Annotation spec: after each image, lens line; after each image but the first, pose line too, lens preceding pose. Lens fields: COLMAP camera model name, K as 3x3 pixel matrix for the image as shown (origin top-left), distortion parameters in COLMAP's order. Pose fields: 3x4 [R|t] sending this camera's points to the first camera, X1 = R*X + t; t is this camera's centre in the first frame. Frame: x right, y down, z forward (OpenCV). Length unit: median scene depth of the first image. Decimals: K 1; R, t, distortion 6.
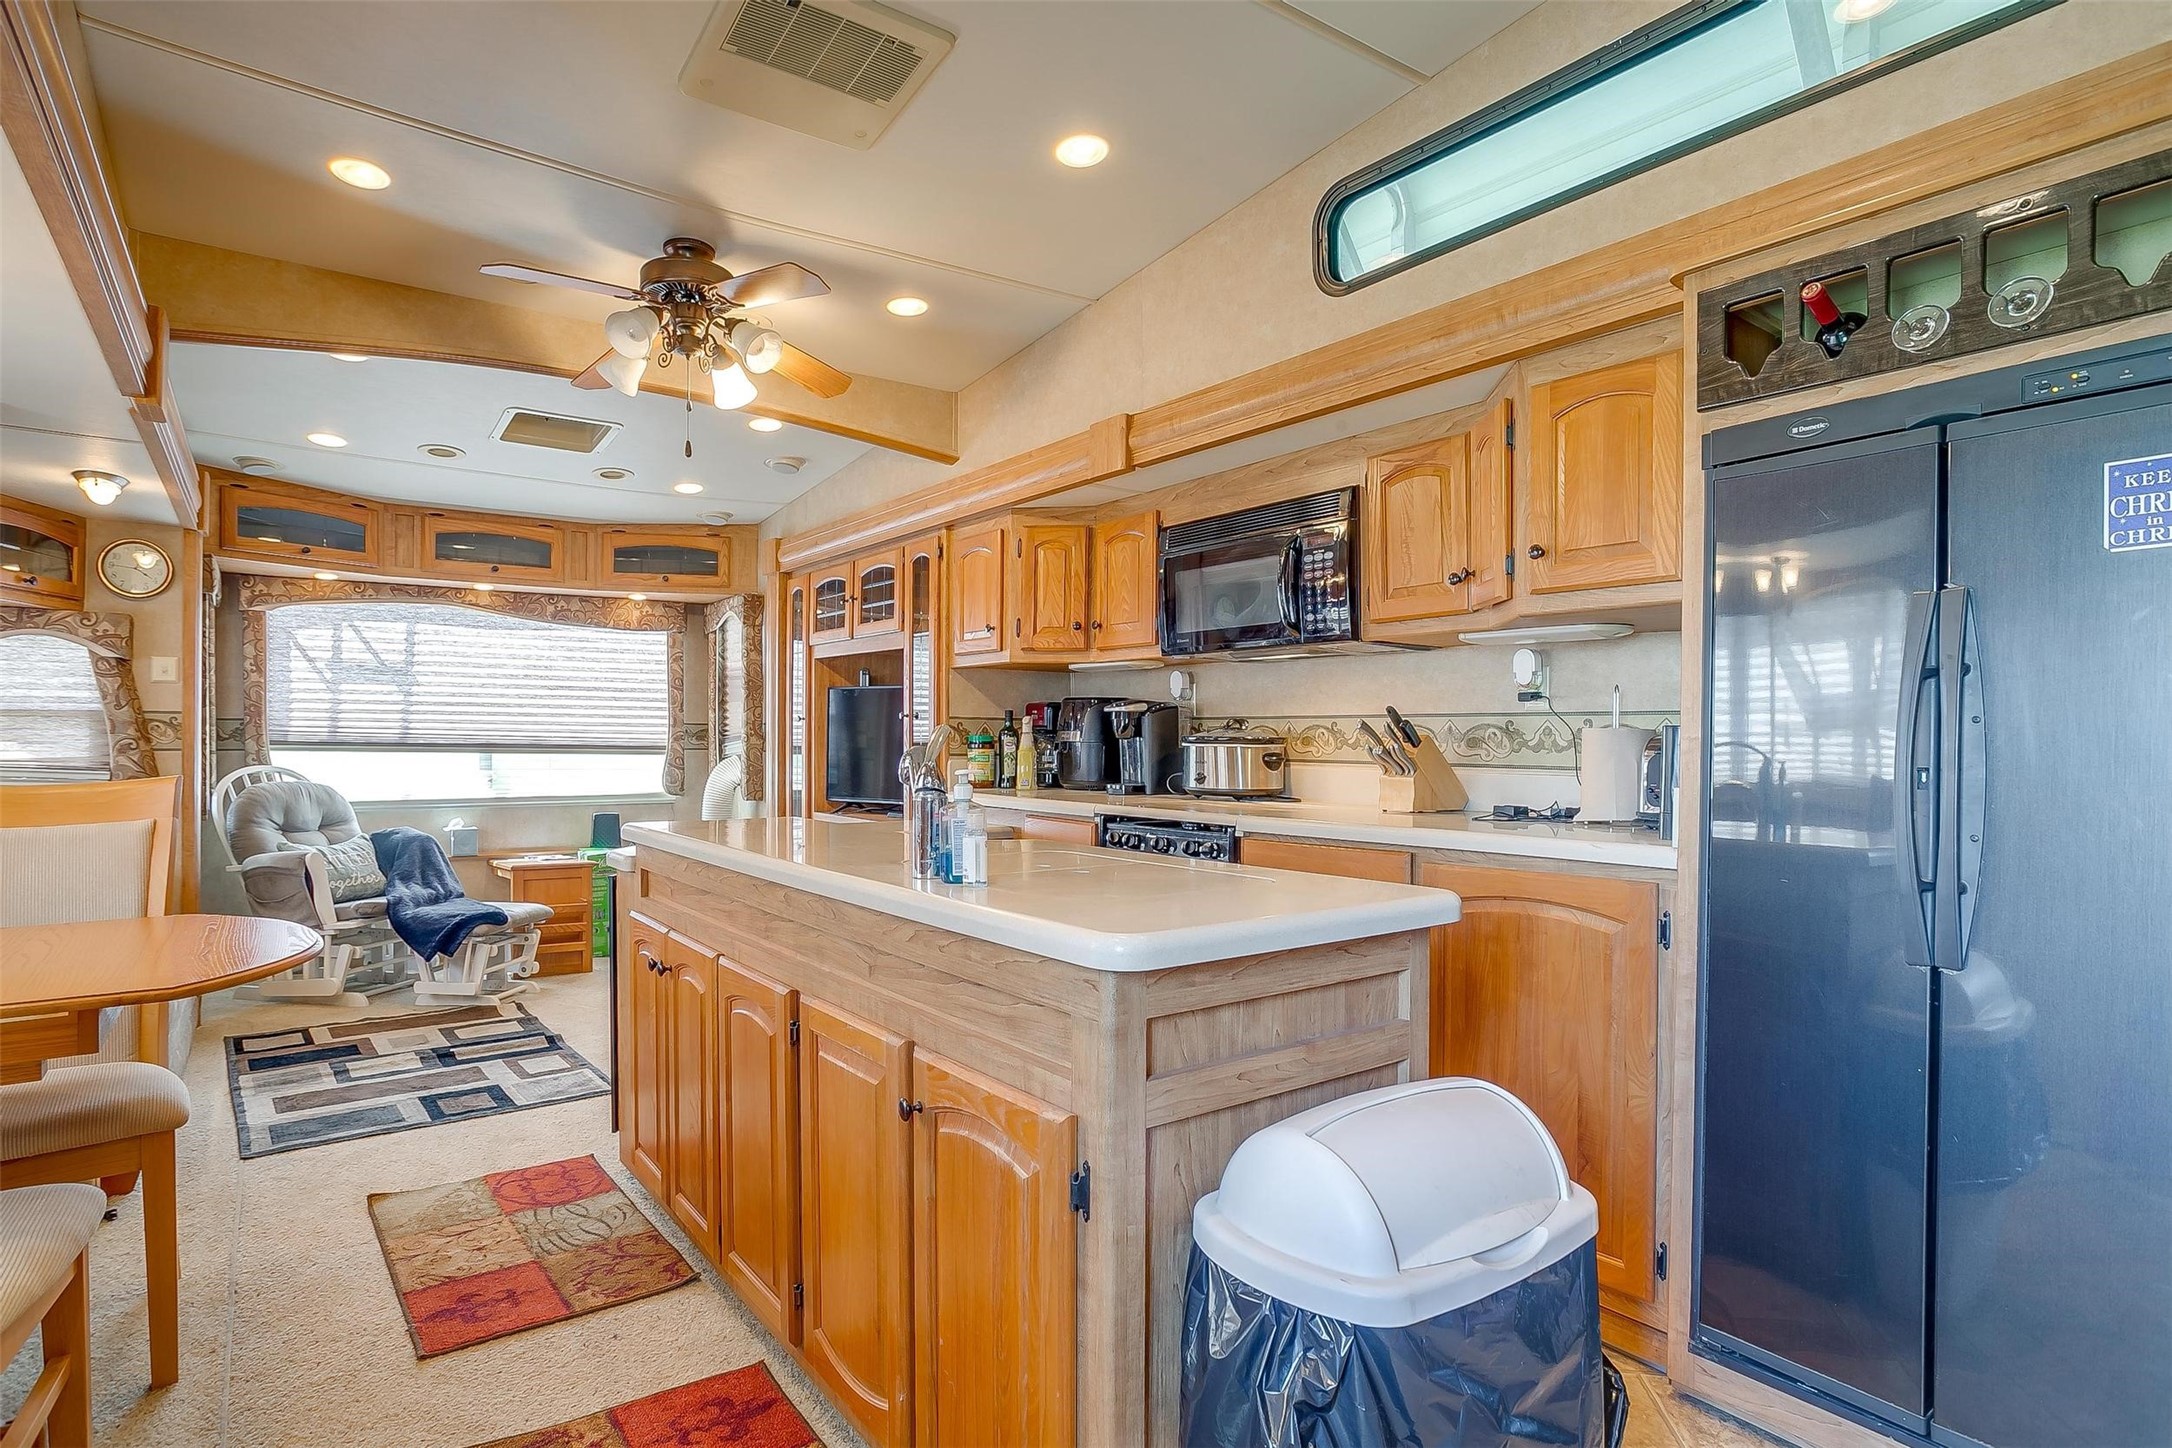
lens RADIAL K [[1153.3, 0, 1086.0], [0, 1153.3, 724.0], [0, 0, 1]] dist [-0.003781, -0.000409]
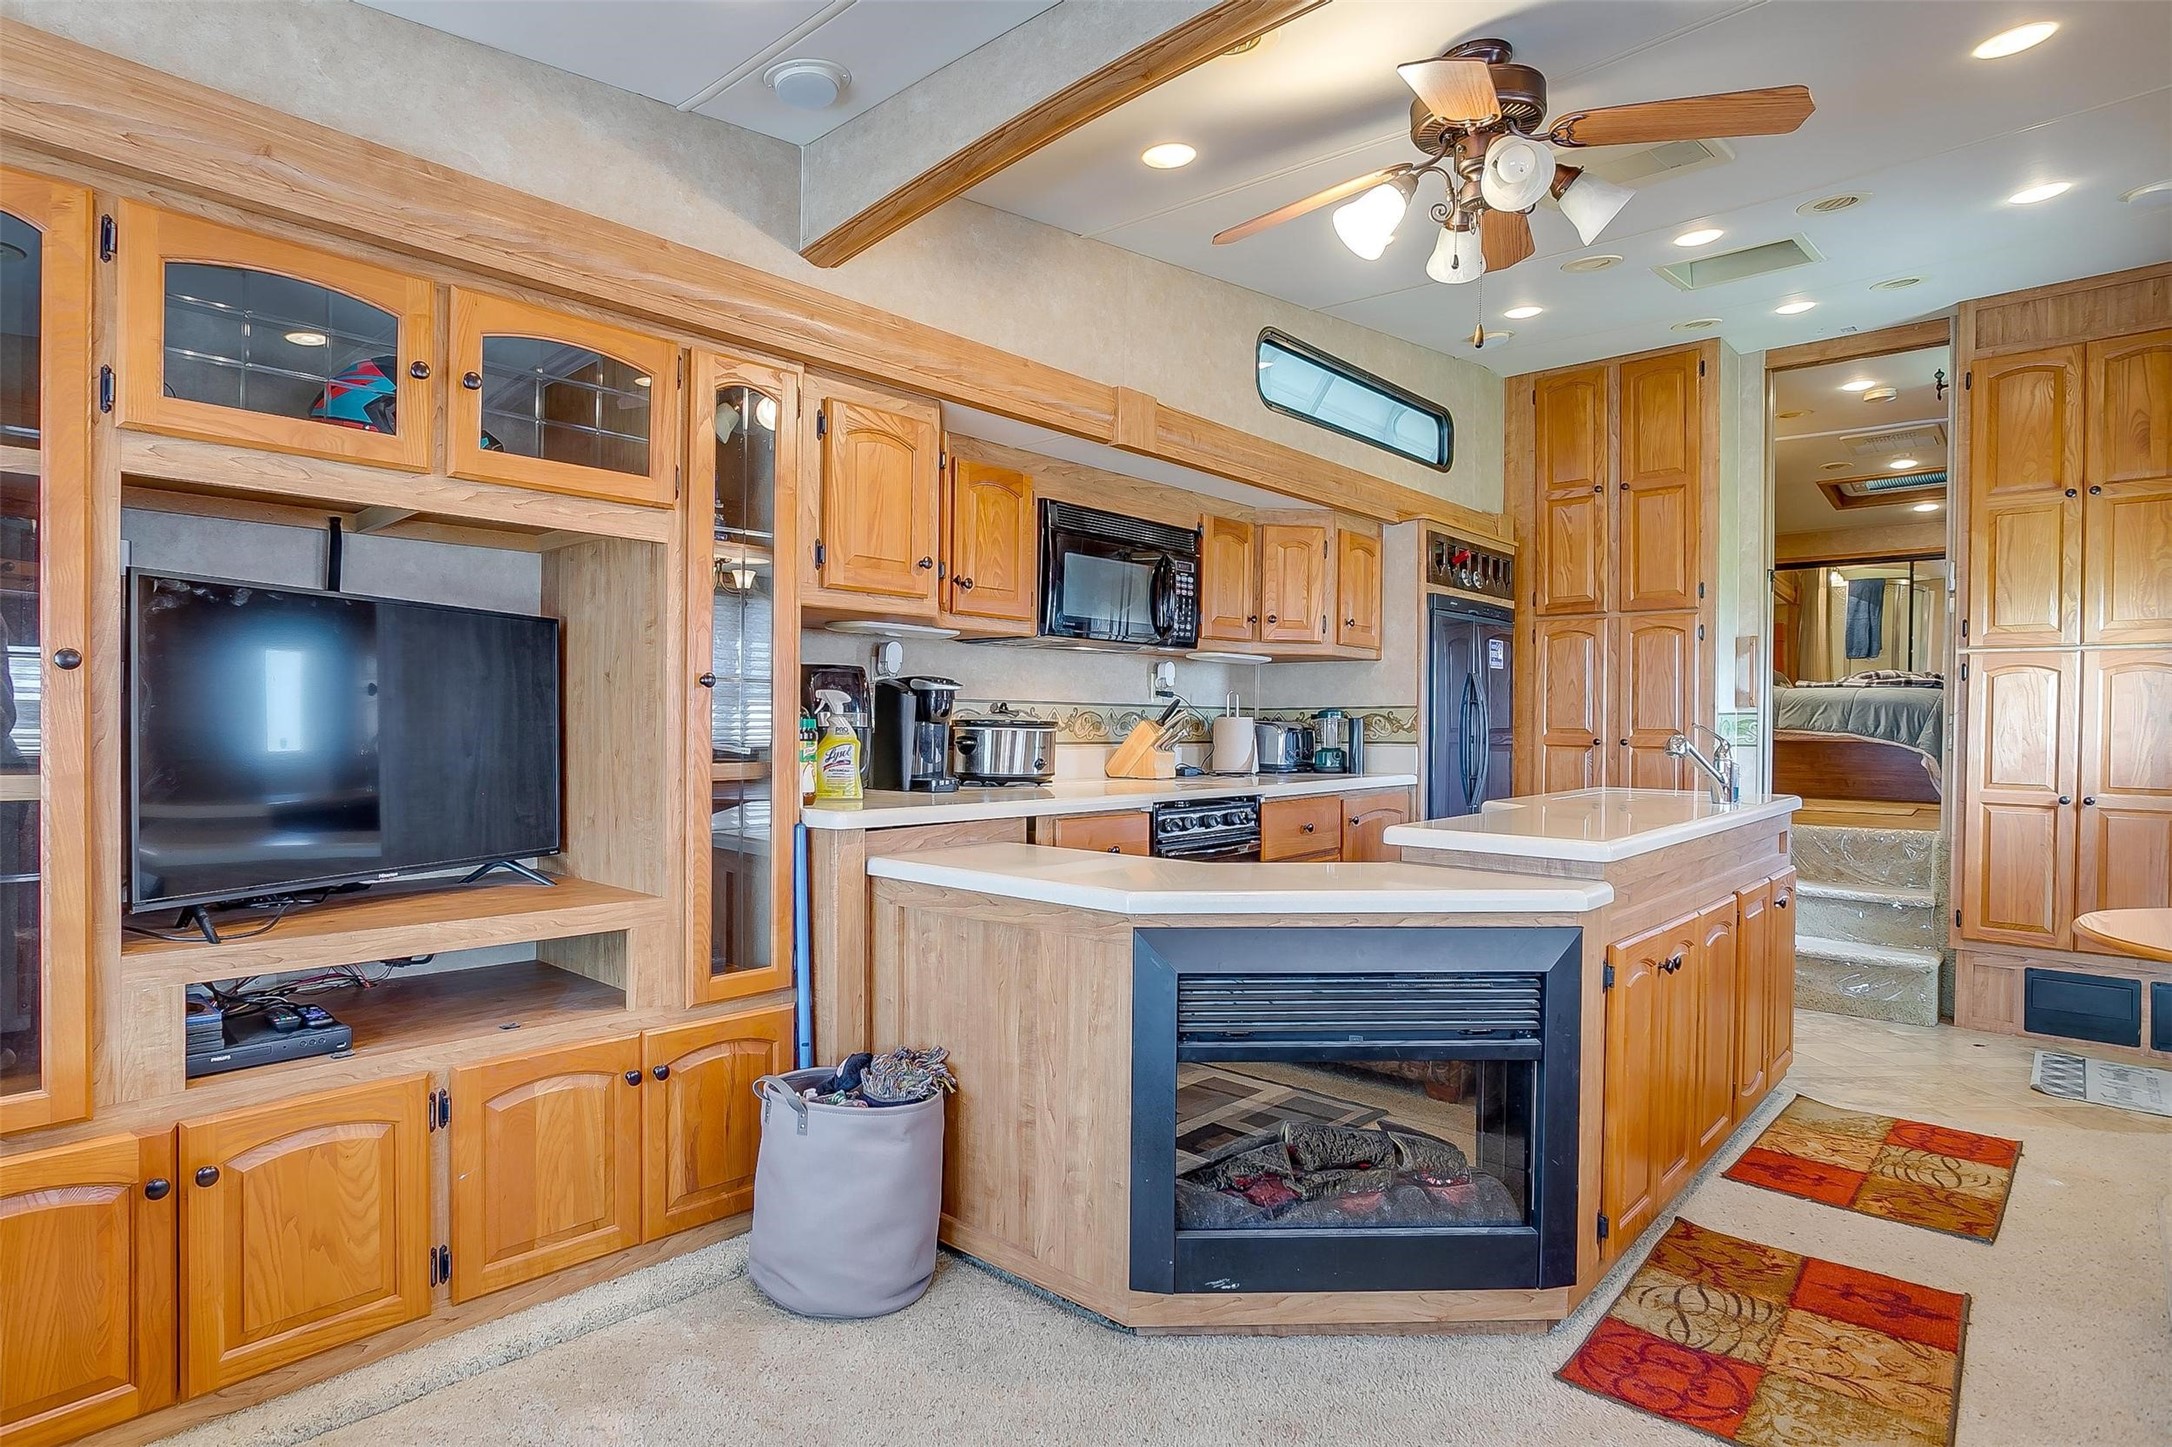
lens RADIAL K [[1055.5, 0, 1086.0], [0, 1055.5, 723.5], [0, 0, 1]] dist [0.002564, 0.000099]
pose [[-0.172937, -0.010085, 0.984881, -1.059888], [-0.018015, 0.999813, 0.007074, 0.007184], [-0.984768, -0.016519, -0.173087, 1.500763]]
